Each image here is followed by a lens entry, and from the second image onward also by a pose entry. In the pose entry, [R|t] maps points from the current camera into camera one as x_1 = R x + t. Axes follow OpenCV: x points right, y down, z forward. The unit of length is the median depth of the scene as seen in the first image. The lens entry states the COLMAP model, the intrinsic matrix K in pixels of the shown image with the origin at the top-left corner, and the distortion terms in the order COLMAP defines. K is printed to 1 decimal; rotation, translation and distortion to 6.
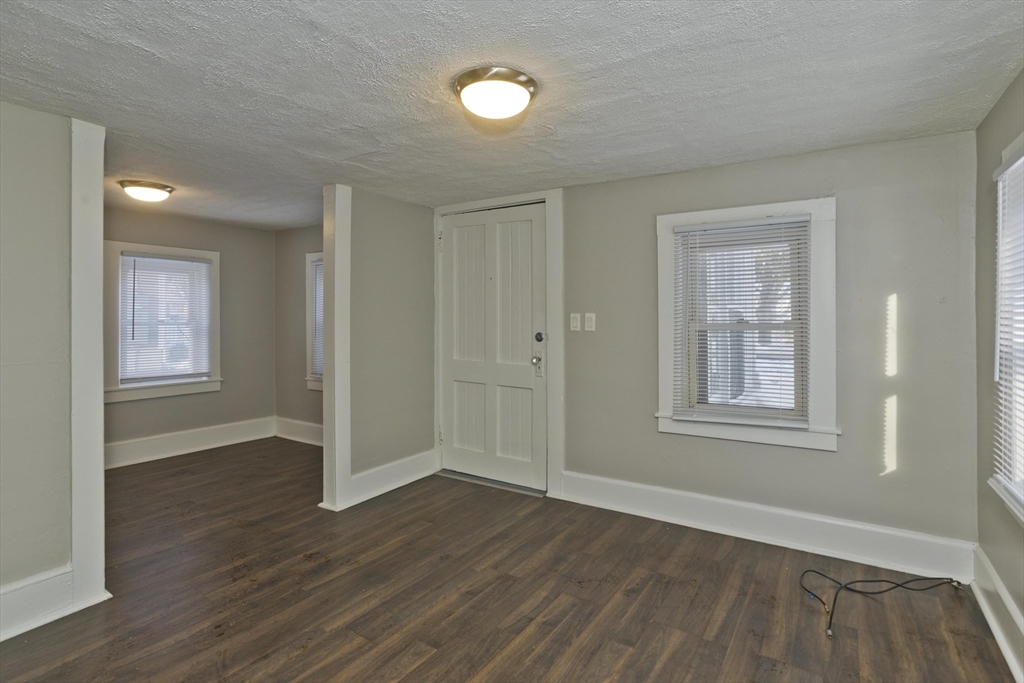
lens RADIAL K [[507.3, 0, 512.9], [0, 507.3, 314.6], [0, 0, 1]] dist [-0.058575, 0.031651]
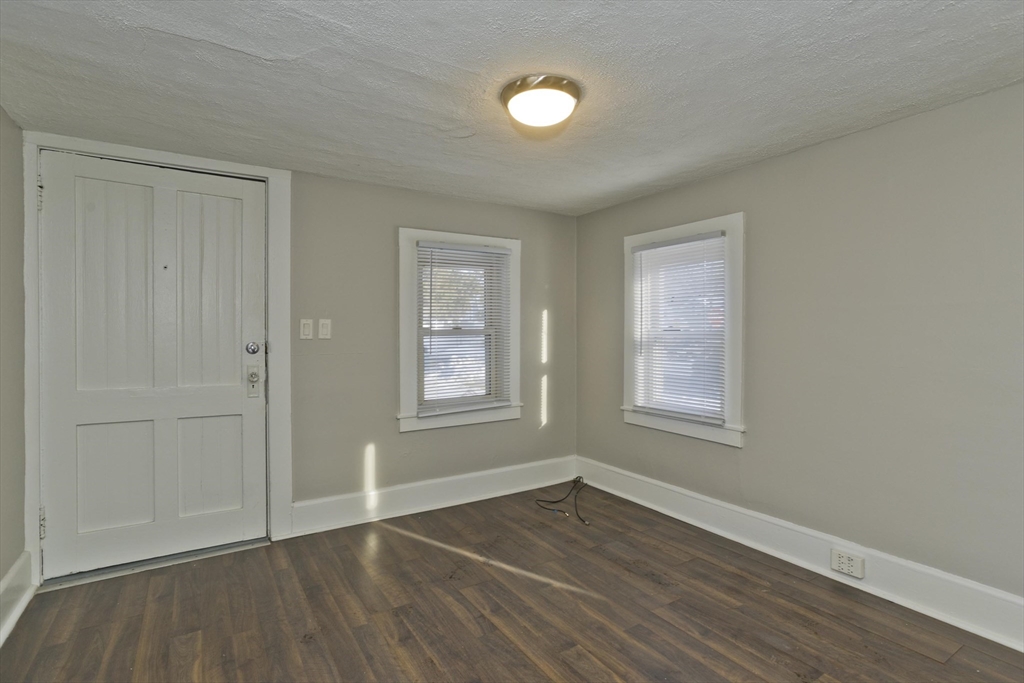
lens RADIAL K [[504.7, 0, 510.2], [0, 504.7, 336.5], [0, 0, 1]] dist [-0.055142, 0.032312]
pose [[0.415183, -0.008435, 0.909699, -0.695752], [0.000301, 0.999958, 0.009134, 0.026748], [-0.909738, -0.003518, 0.415169, 0.430522]]
